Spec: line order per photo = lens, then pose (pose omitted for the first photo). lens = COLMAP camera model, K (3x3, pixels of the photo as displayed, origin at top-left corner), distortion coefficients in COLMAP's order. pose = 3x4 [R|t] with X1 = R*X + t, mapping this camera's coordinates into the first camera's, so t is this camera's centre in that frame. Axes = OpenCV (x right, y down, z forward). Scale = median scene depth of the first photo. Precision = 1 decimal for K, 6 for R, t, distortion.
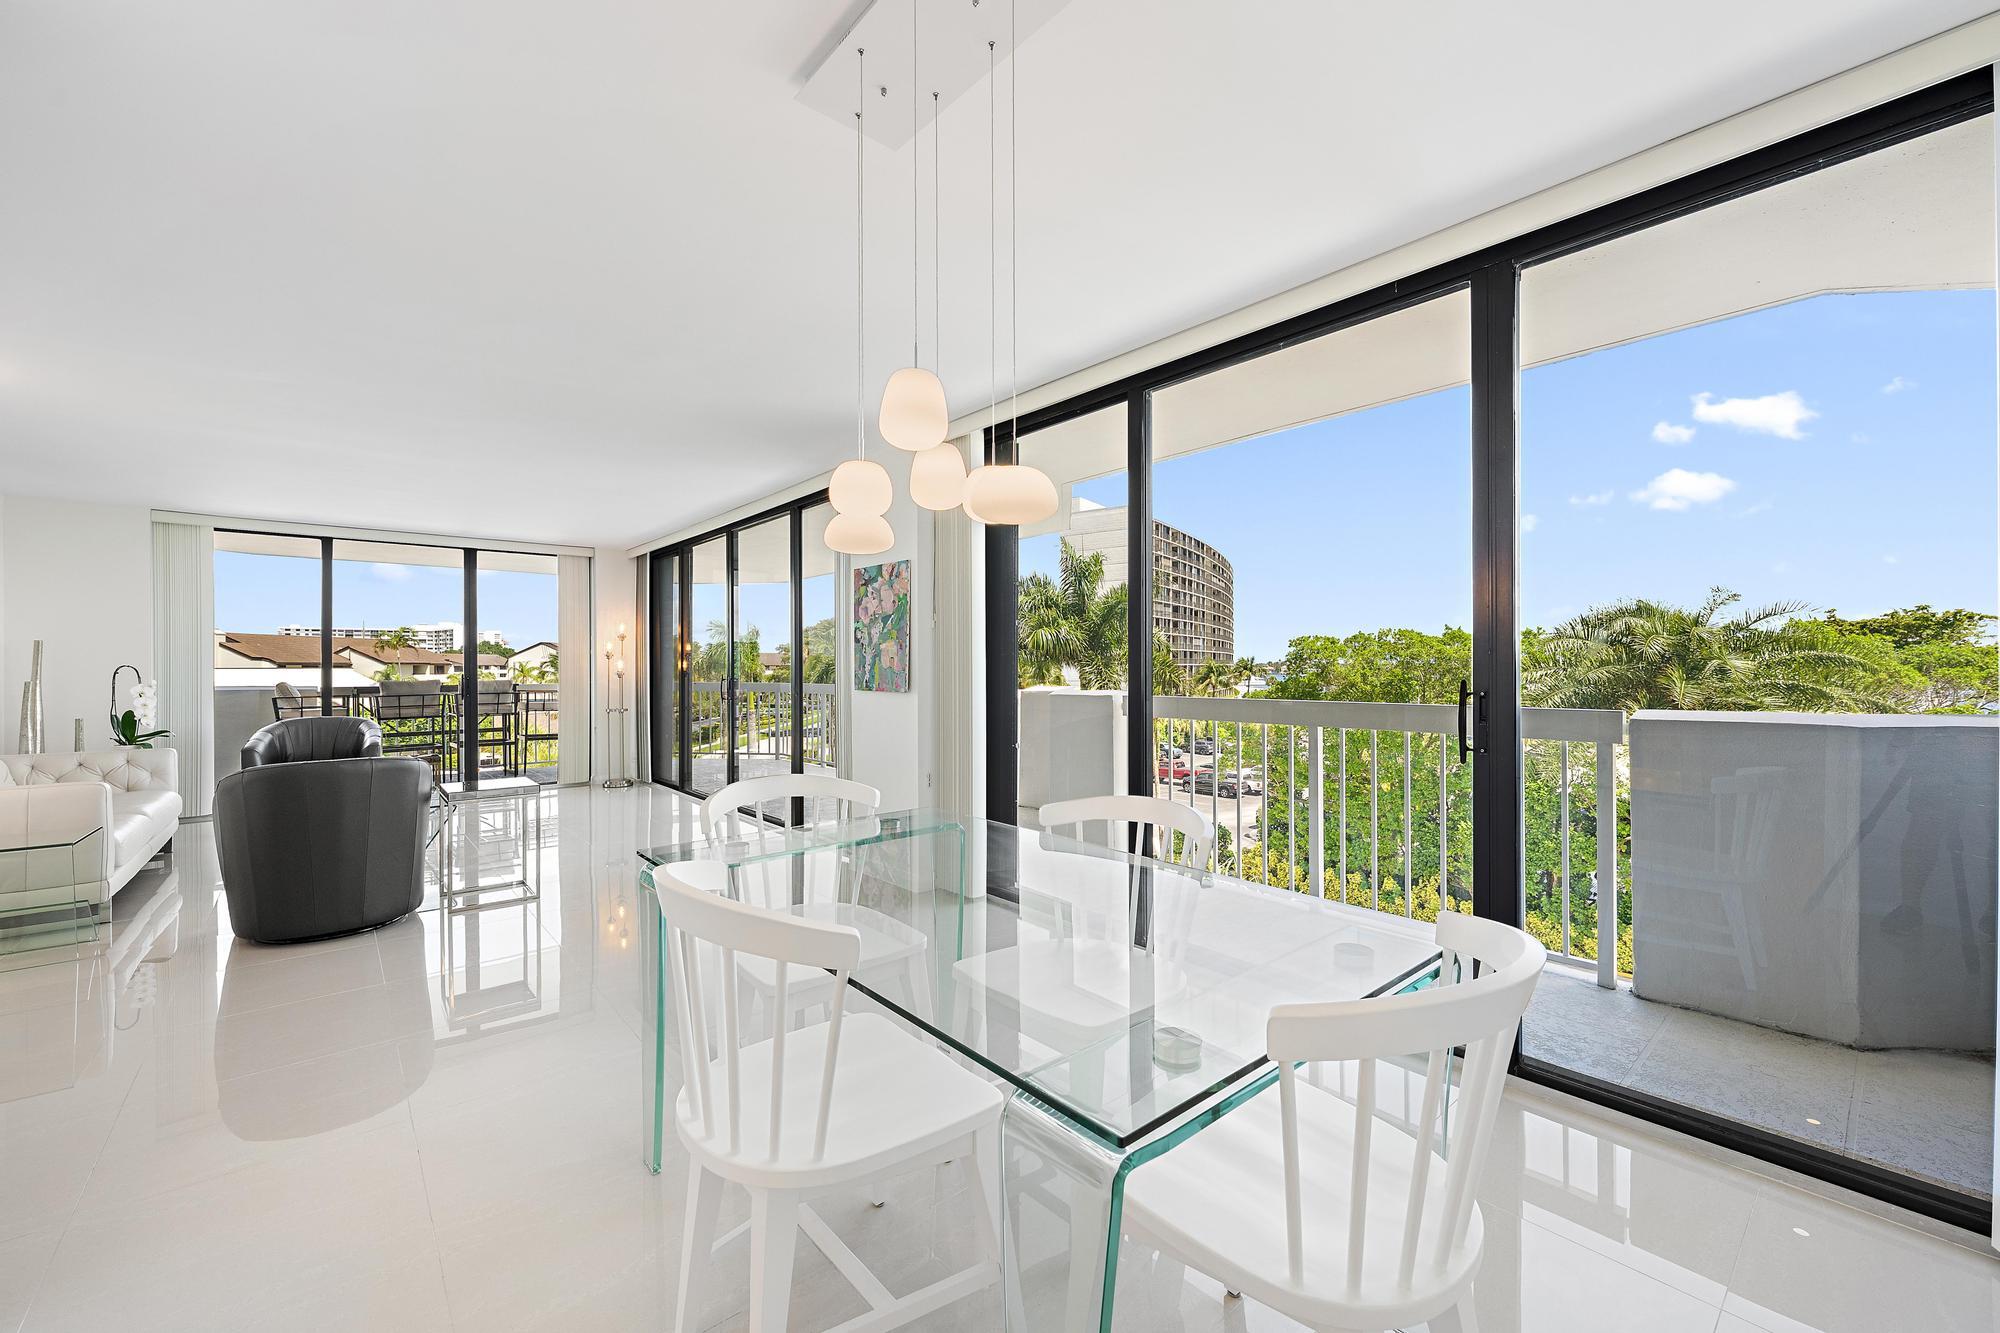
lens RADIAL K [[781.9, 0, 998.1], [0, 781.9, 668.4], [0, 0, 1]] dist [-0.002466, -0.000208]
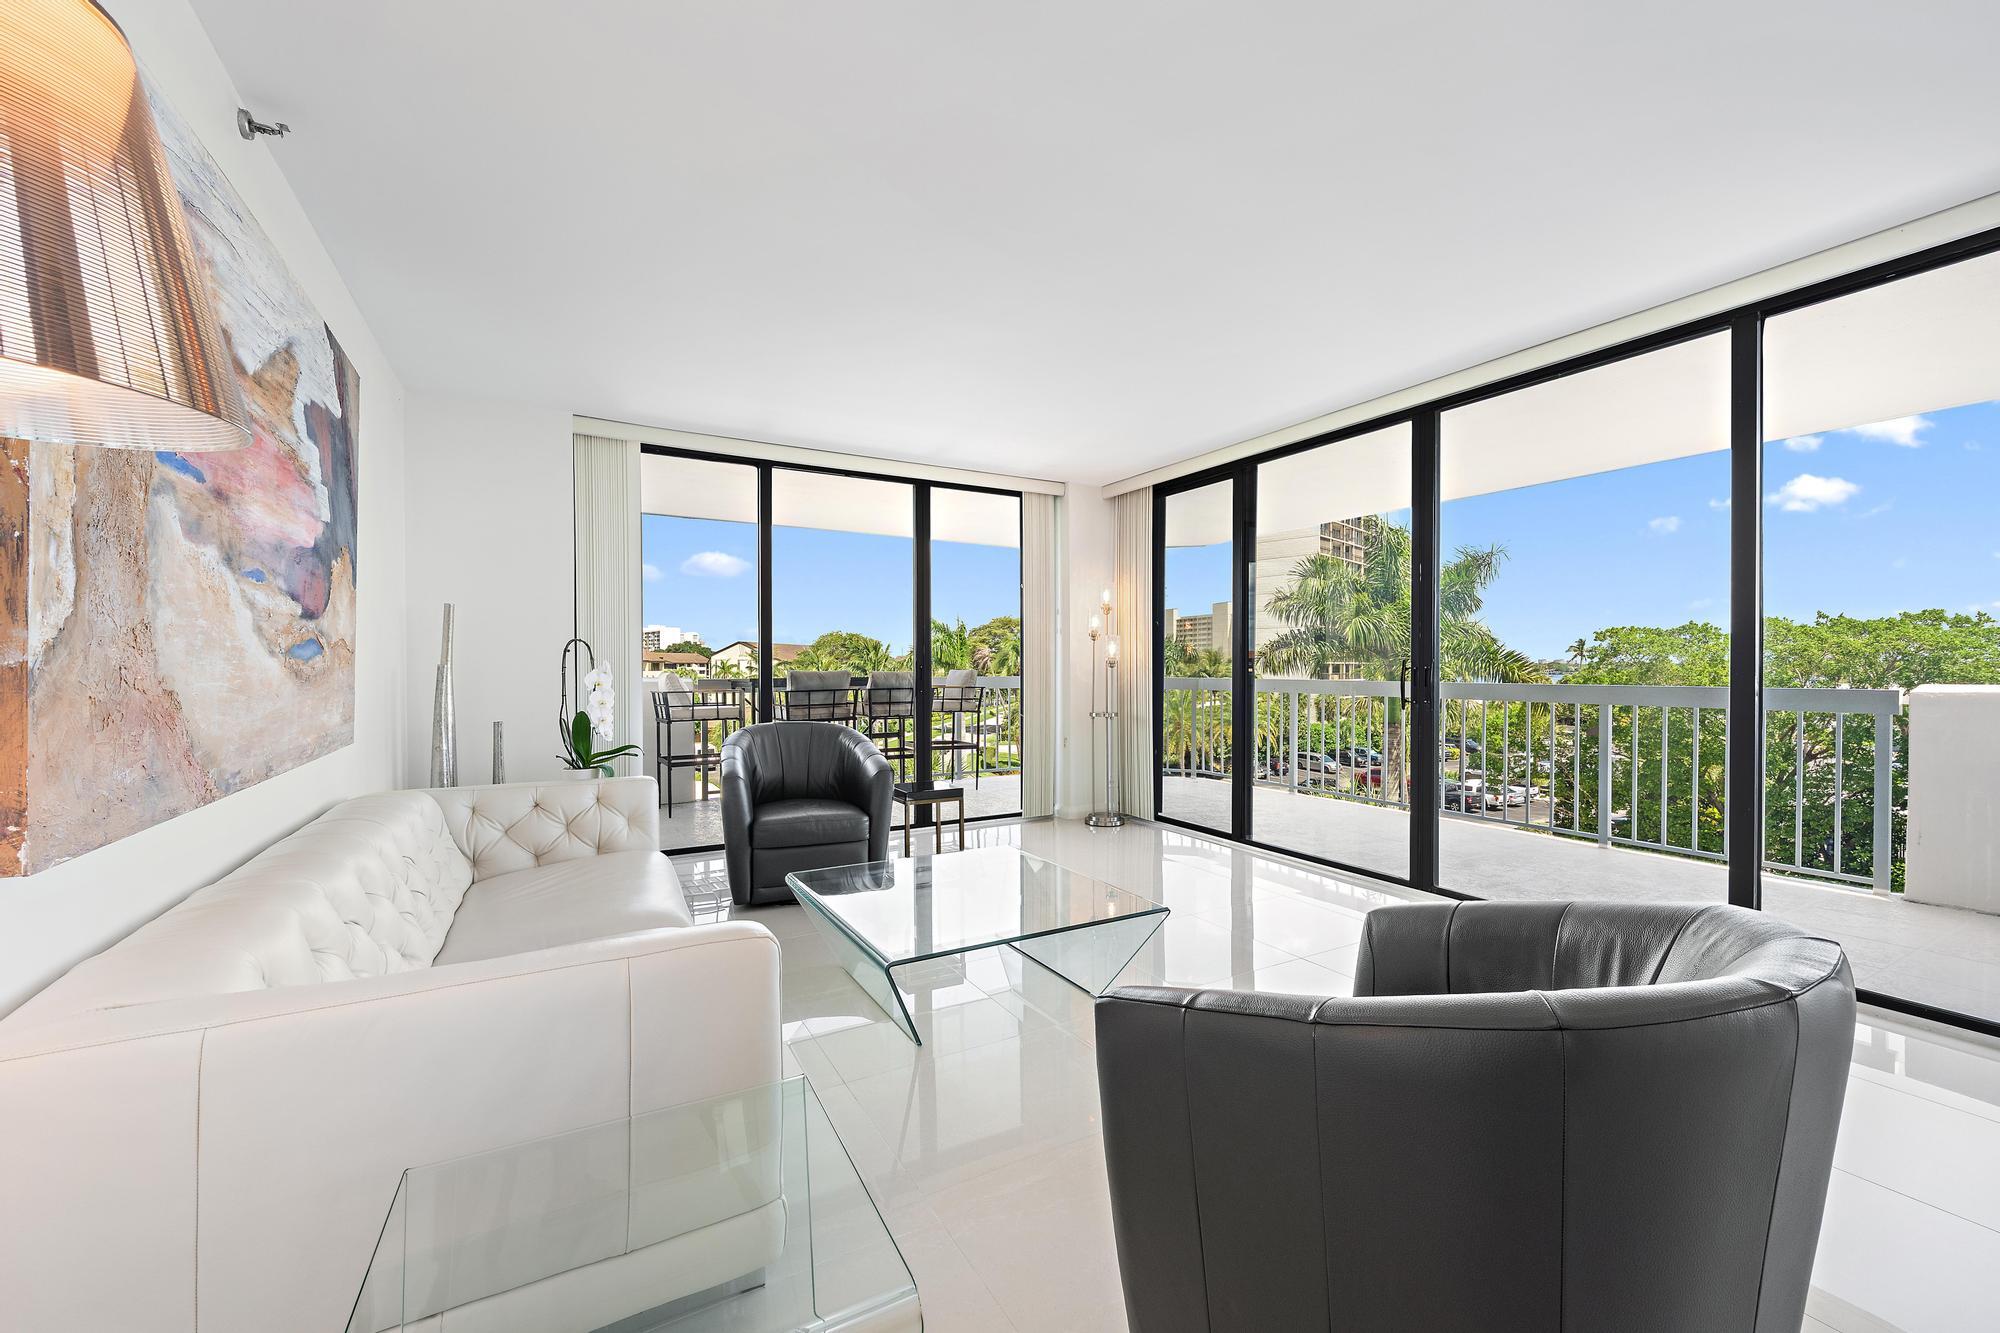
lens RADIAL K [[781.9, 0, 998.1], [0, 781.9, 668.4], [0, 0, 1]] dist [-0.002466, -0.000208]
pose [[0.979546, 0.003263, -0.201194, -0.775452], [-0.002919, 0.999994, 0.002009, 0.020416], [0.201200, -0.001380, 0.979549, 0.539302]]
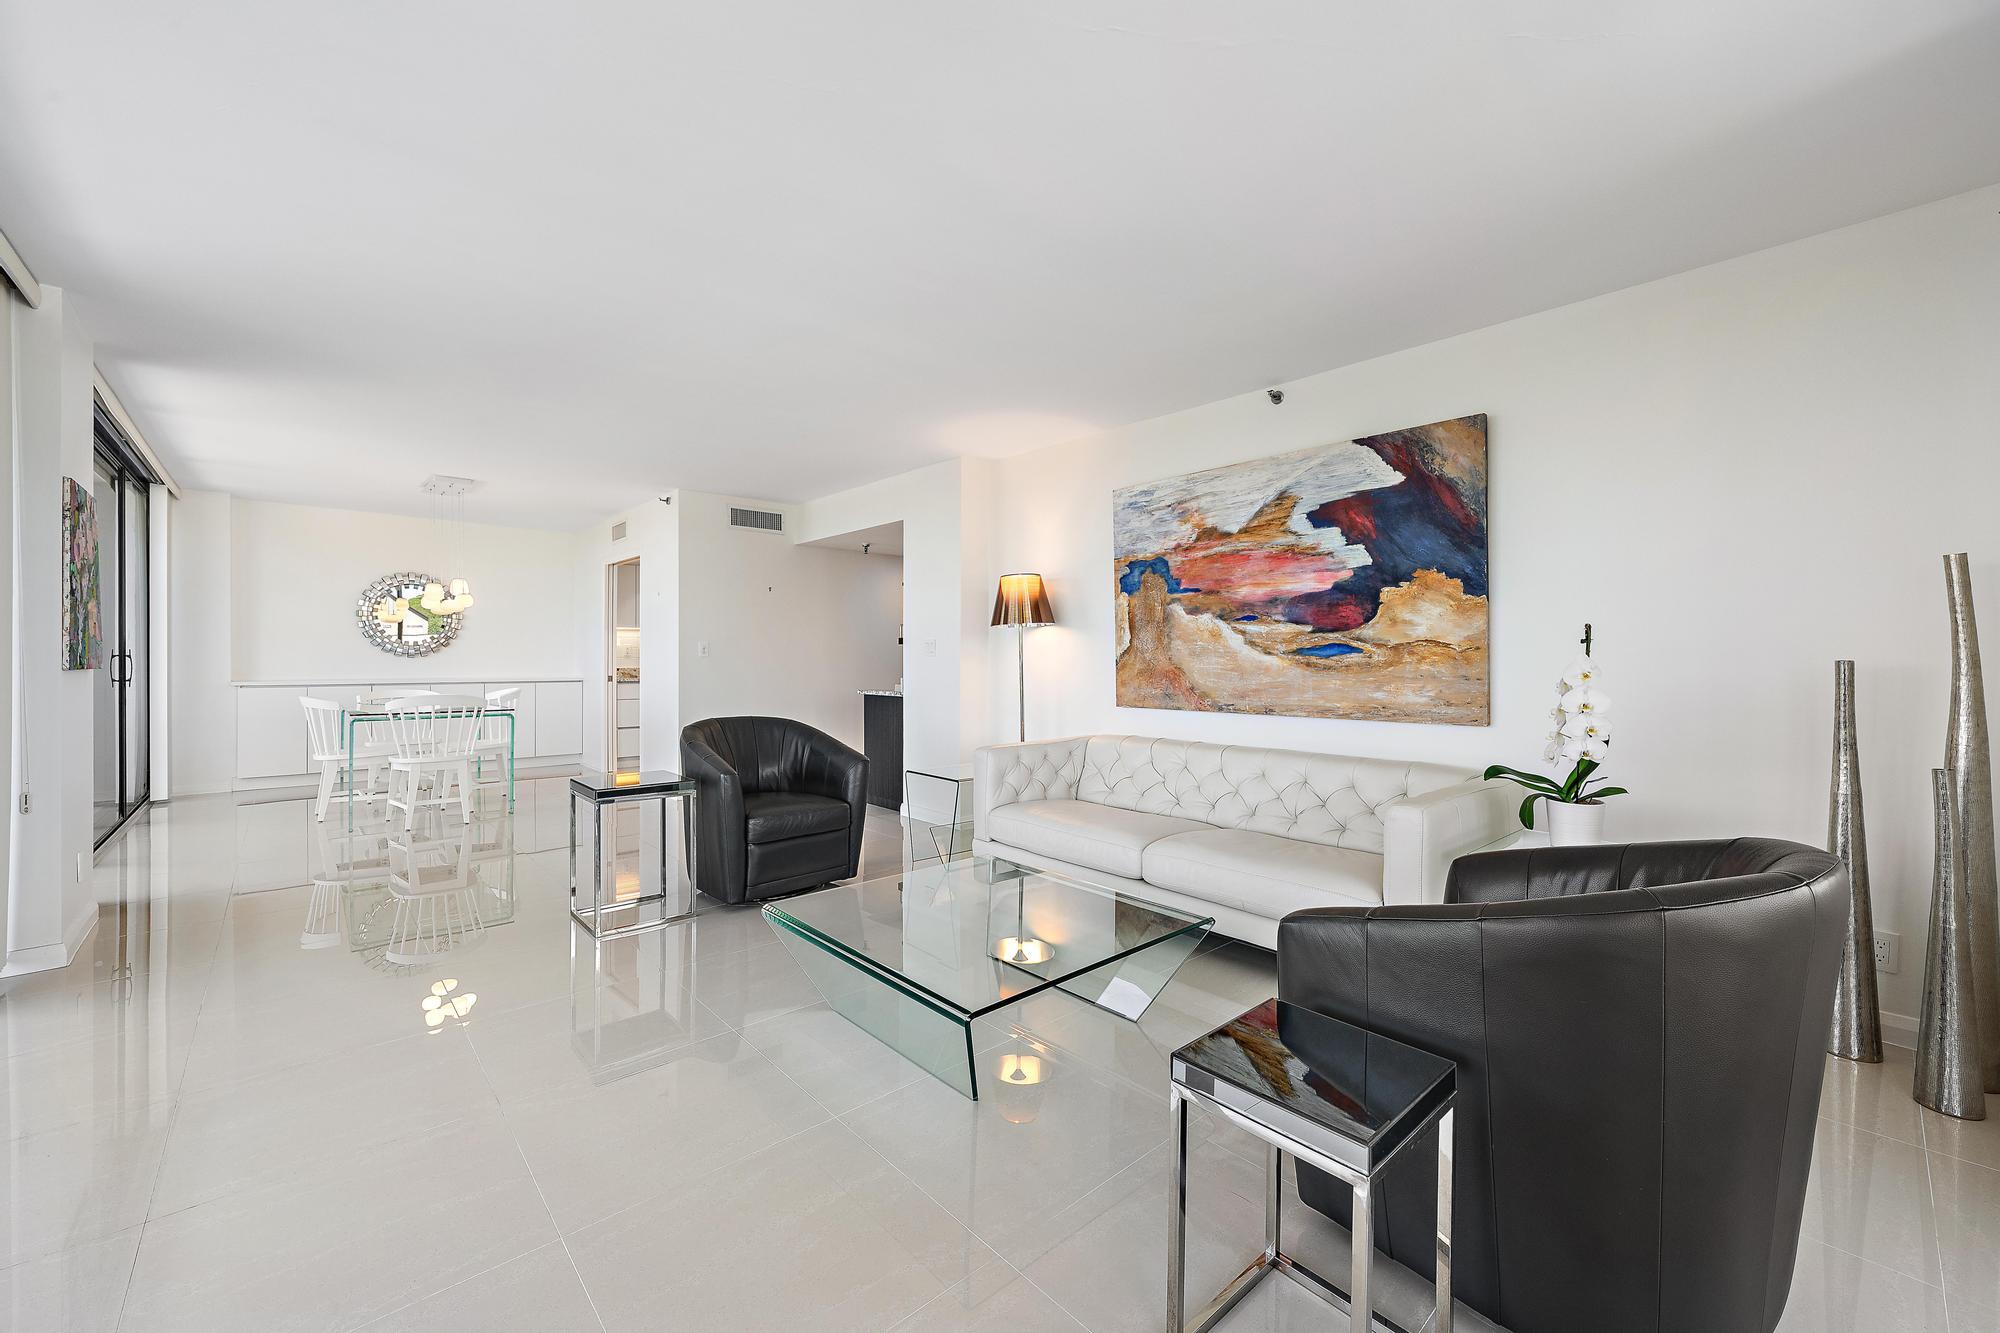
lens RADIAL K [[795.2, 0, 1008.0], [0, 795.2, 662.8], [0, 0, 1]] dist [0.014608, 0.000043]
pose [[-0.999624, 0.000920, -0.027406, -0.925465], [0.000697, 0.999966, 0.008166, 0.017470], [0.027412, 0.008144, -0.999591, 1.682301]]
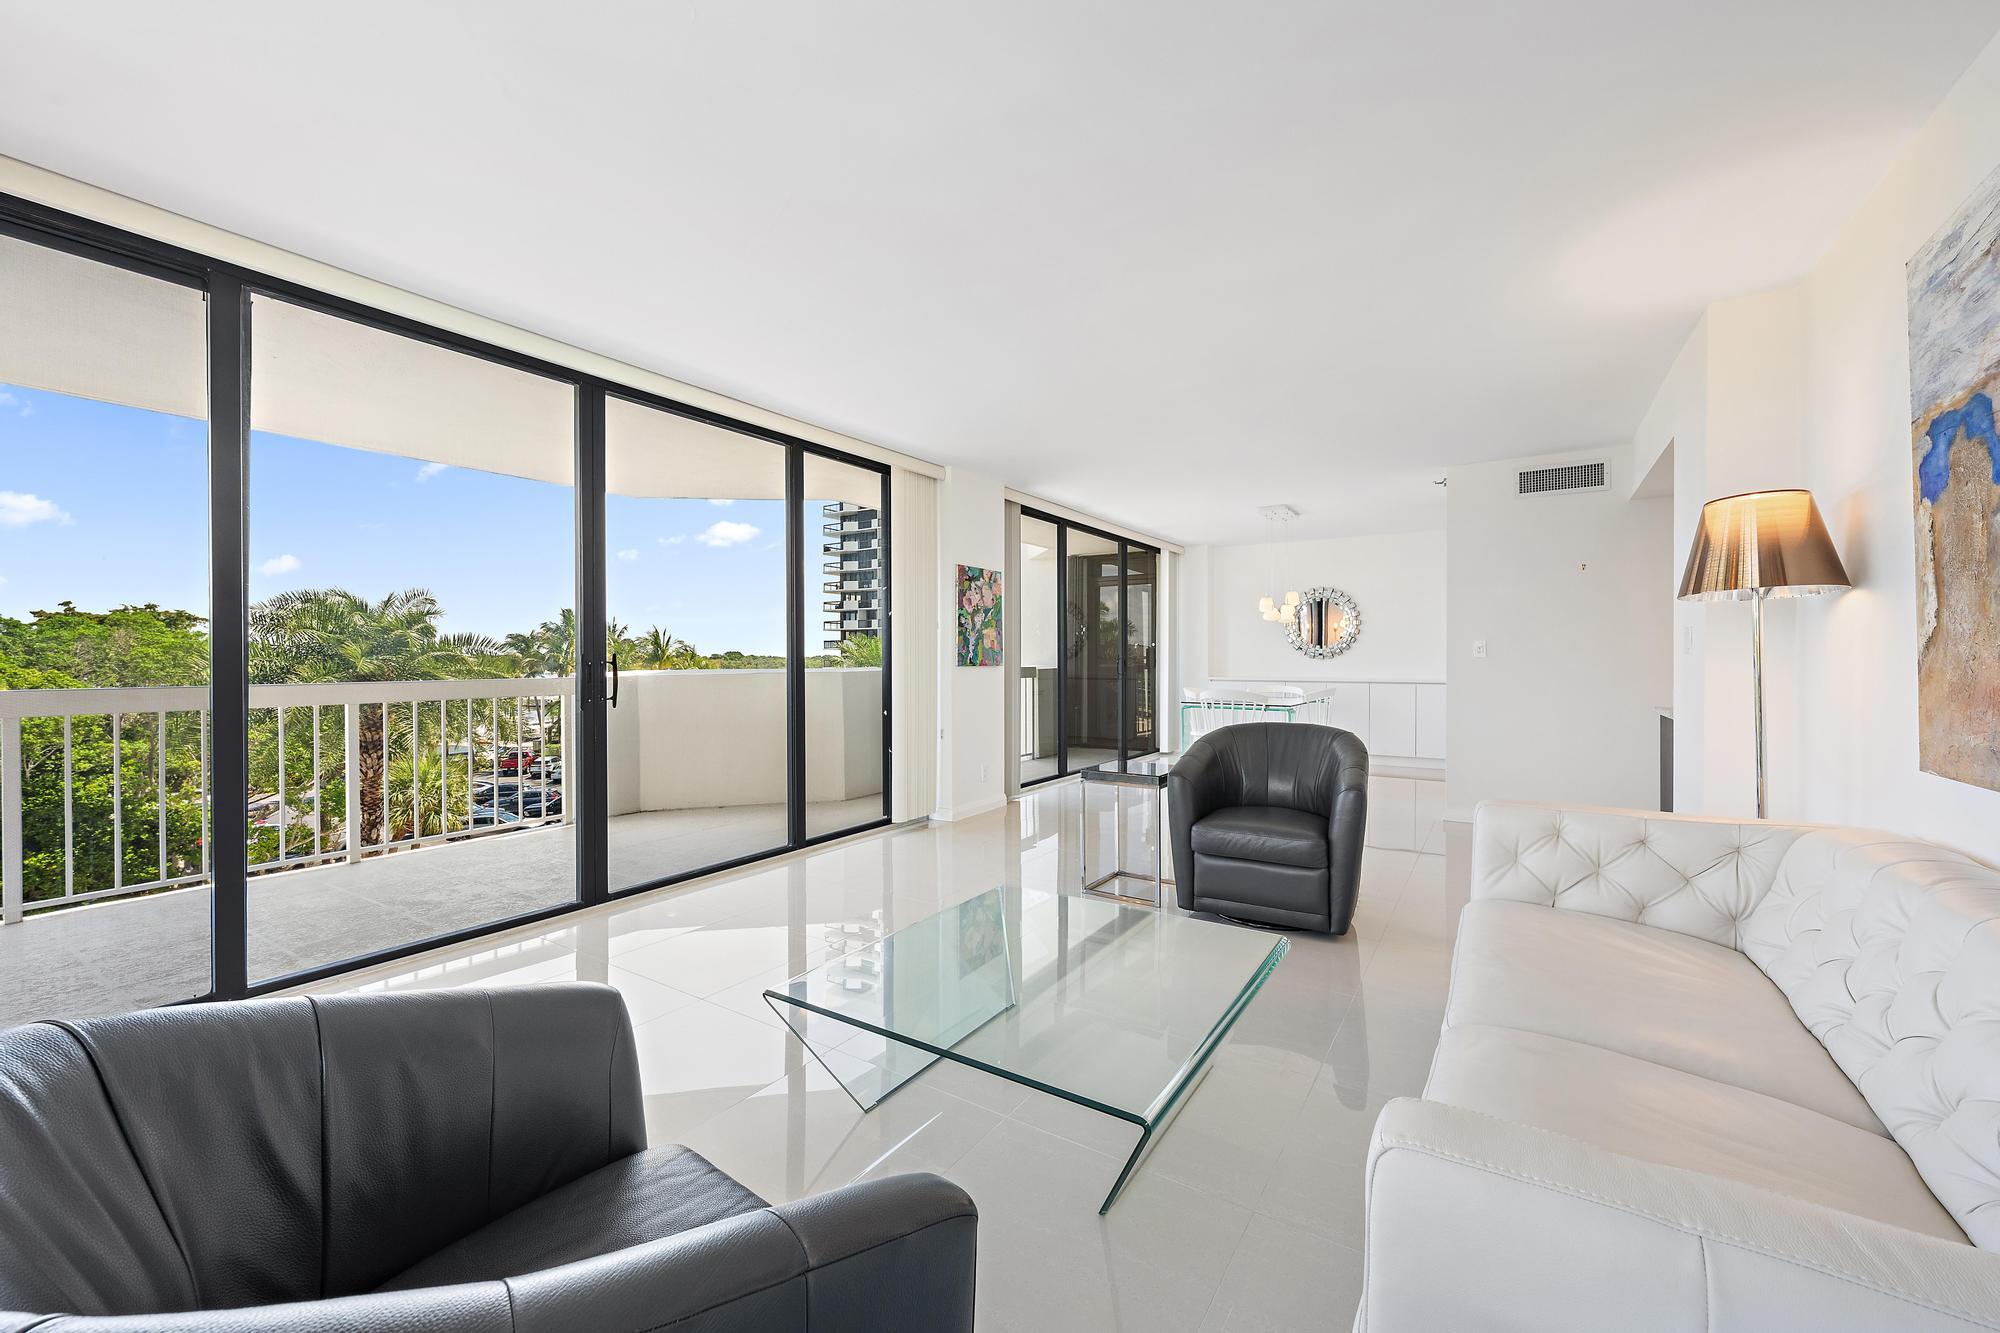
lens RADIAL K [[781.9, 0, 998.1], [0, 781.9, 668.4], [0, 0, 1]] dist [-0.002466, -0.000208]
pose [[-0.273438, -0.007930, 0.961857, -1.350344], [0.004108, 0.999947, 0.009412, 0.020372], [-0.961881, 0.006524, -0.273391, 1.272976]]
